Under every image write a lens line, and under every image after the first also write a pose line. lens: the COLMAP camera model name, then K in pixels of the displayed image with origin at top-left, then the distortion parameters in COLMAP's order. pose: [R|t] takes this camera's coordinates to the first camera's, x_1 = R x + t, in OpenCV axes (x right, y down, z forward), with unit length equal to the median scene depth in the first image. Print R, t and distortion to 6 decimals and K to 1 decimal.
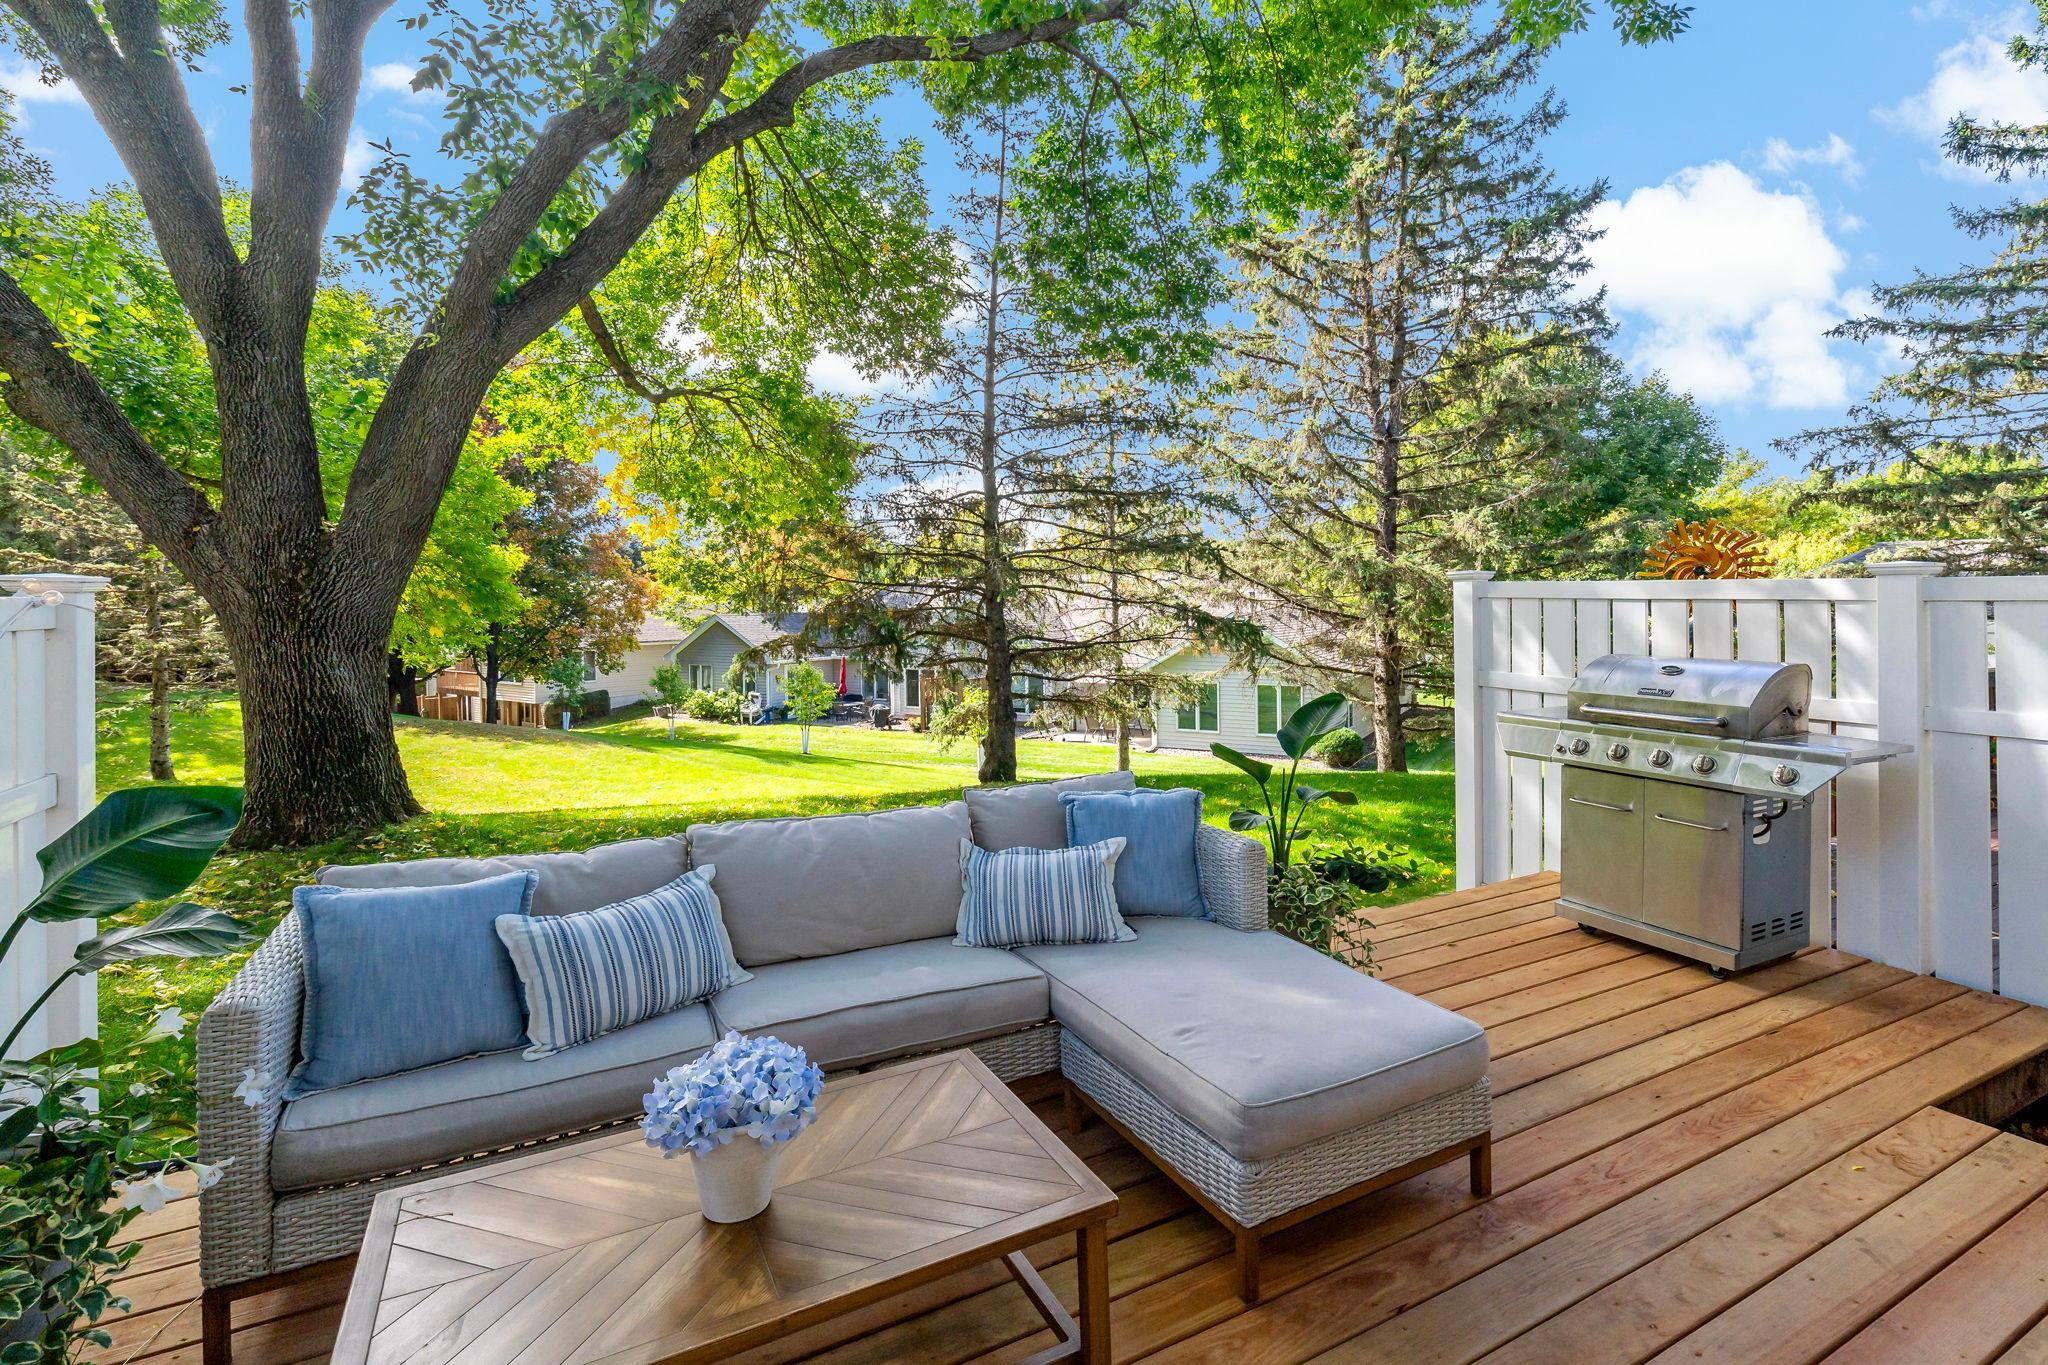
lens RADIAL K [[989.3, 0, 1115.1], [0, 989.3, 604.0], [0, 0, 1]] dist [-0.000762, -0.000121]
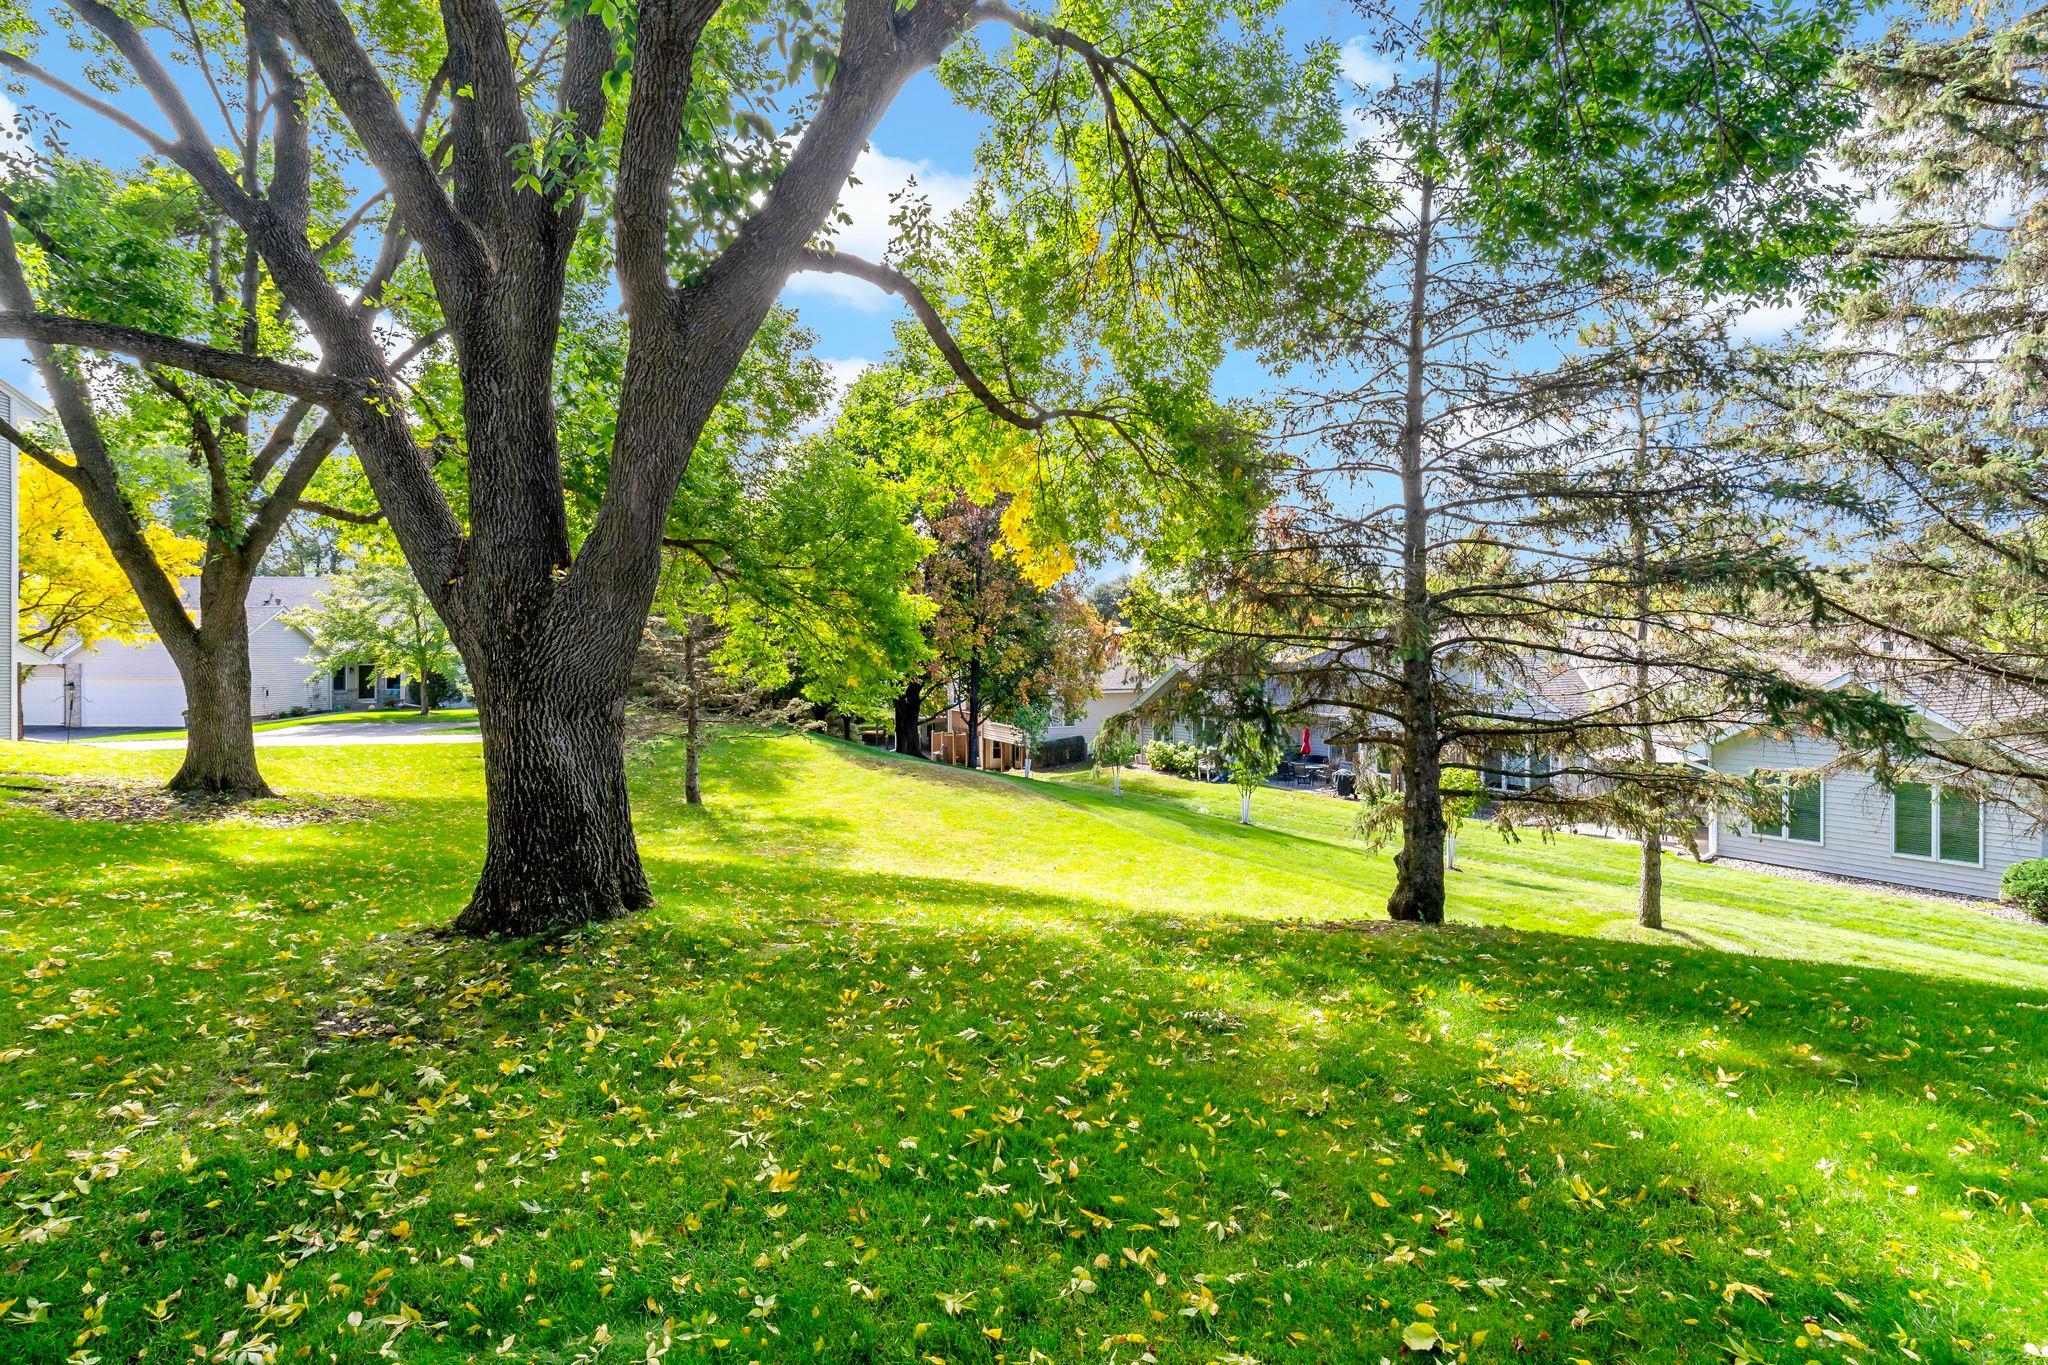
lens RADIAL K [[1073.4, 0, 1027.3], [0, 1073.4, 669.4], [0, 0, 1]] dist [-0.000371, 0.001781]
pose [[0.858947, 0.014419, -0.511862, 0.024022], [-0.006483, 0.999830, 0.017286, -0.005613], [0.512024, -0.011529, 0.858894, 0.169132]]
